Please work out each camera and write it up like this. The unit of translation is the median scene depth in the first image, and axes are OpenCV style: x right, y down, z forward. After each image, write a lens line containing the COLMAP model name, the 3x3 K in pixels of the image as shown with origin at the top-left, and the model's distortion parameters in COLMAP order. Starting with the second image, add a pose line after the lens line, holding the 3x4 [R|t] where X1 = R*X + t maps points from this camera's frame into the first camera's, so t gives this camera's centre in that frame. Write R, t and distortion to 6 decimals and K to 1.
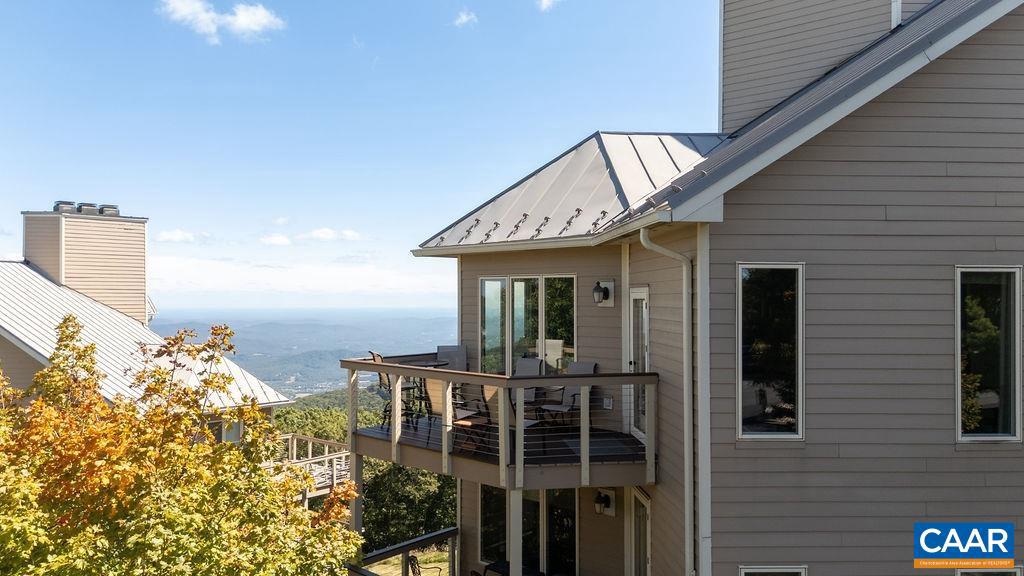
lens RADIAL K [[770.3, 0, 512.0], [0, 770.3, 288.0], [0, 0, 1]] dist [0.044391, -0.060630]
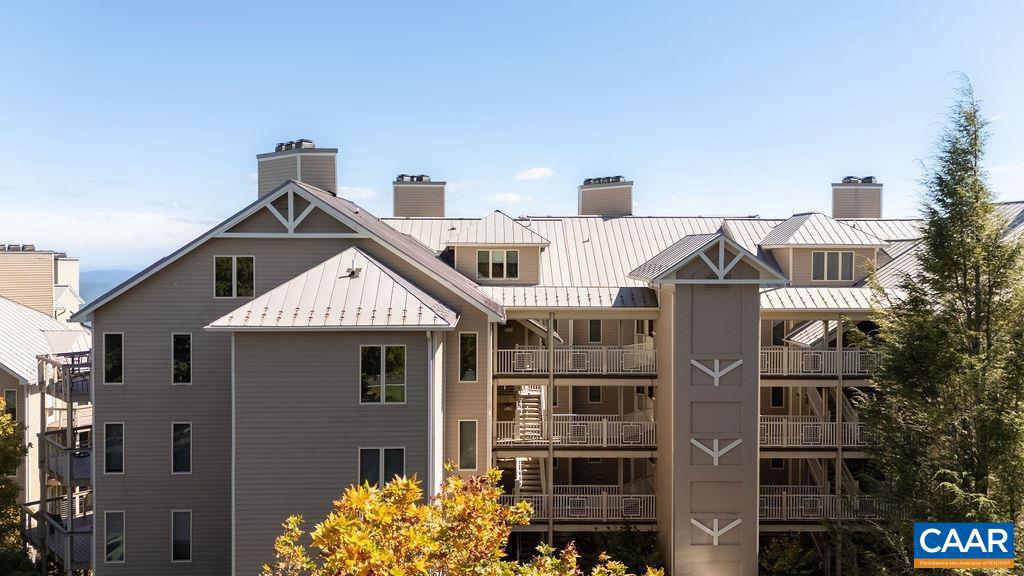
lens RADIAL K [[770.3, 0, 512.0], [0, 770.3, 288.0], [0, 0, 1]] dist [0.044391, -0.060630]
pose [[0.998748, 0.008598, -0.049274, 1.277394], [-0.005943, 0.998534, 0.053792, -0.237482], [0.049664, -0.053431, 0.997336, -1.293052]]
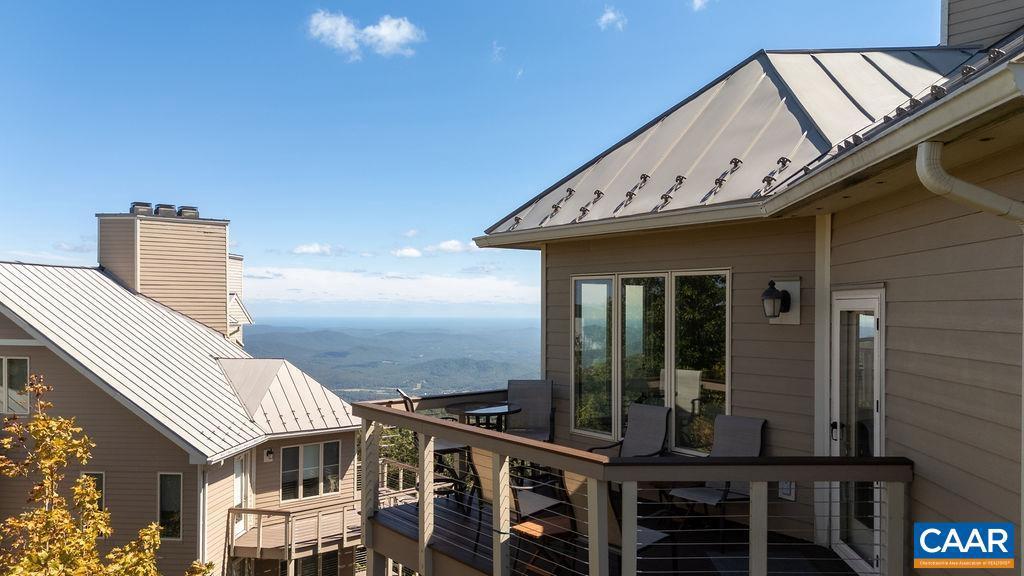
lens RADIAL K [[765.5, 0, 495.5], [0, 765.5, 319.8], [0, 0, 1]] dist [0.042706, -0.001865]
pose [[0.983624, 0.004966, -0.180165, 0.011111], [0.000142, 0.999599, 0.028327, 0.004030], [0.180234, -0.027888, 0.983228, 0.354991]]
